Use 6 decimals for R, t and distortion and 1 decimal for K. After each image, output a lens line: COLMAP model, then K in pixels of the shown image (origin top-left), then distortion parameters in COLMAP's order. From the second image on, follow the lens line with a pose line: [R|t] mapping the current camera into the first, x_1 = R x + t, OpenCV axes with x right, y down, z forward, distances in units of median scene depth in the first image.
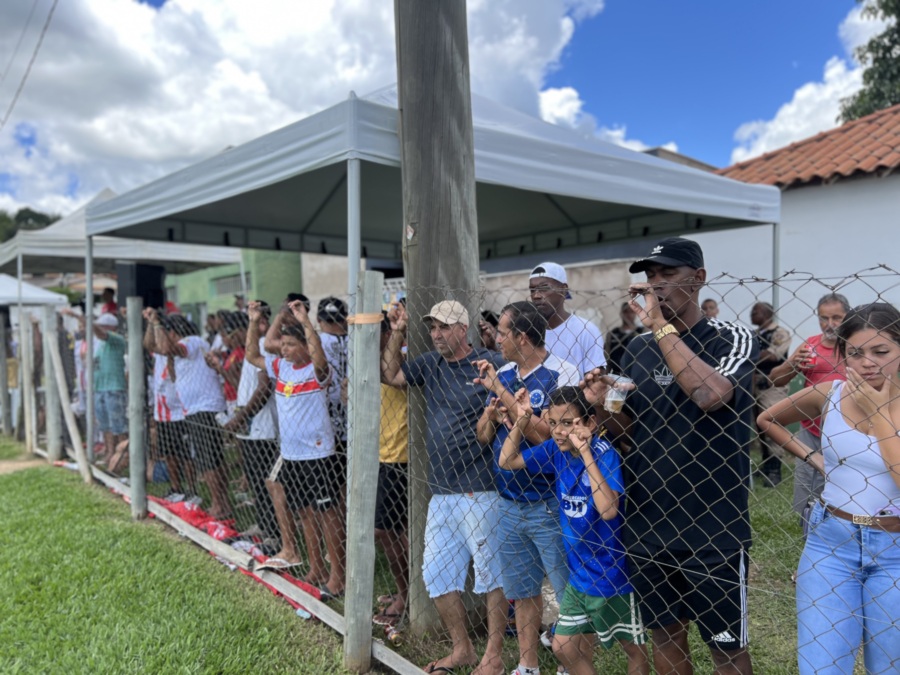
lens RADIAL K [[689.8, 0, 452.2], [0, 689.8, 343.3], [0, 0, 1]] dist [0.040089, -0.049874]
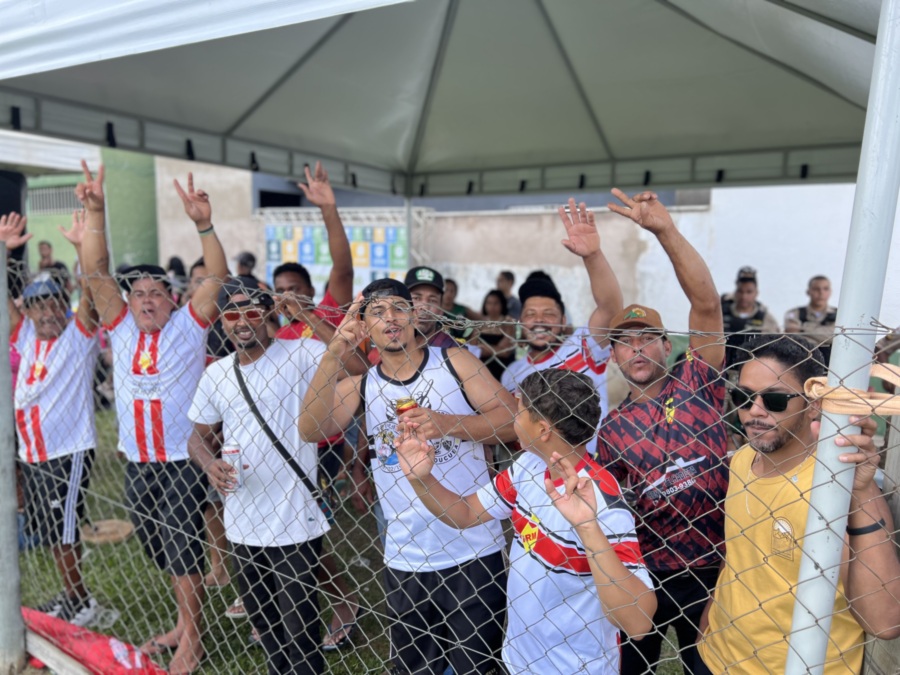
lens RADIAL K [[689.8, 0, 451.7], [0, 689.8, 341.7], [0, 0, 1]] dist [0.040089, -0.049874]
pose [[0.968055, 0.018988, 0.250020, -0.167158], [-0.042876, 0.994978, 0.090447, -0.032289], [-0.247047, -0.098277, 0.964007, 0.281347]]
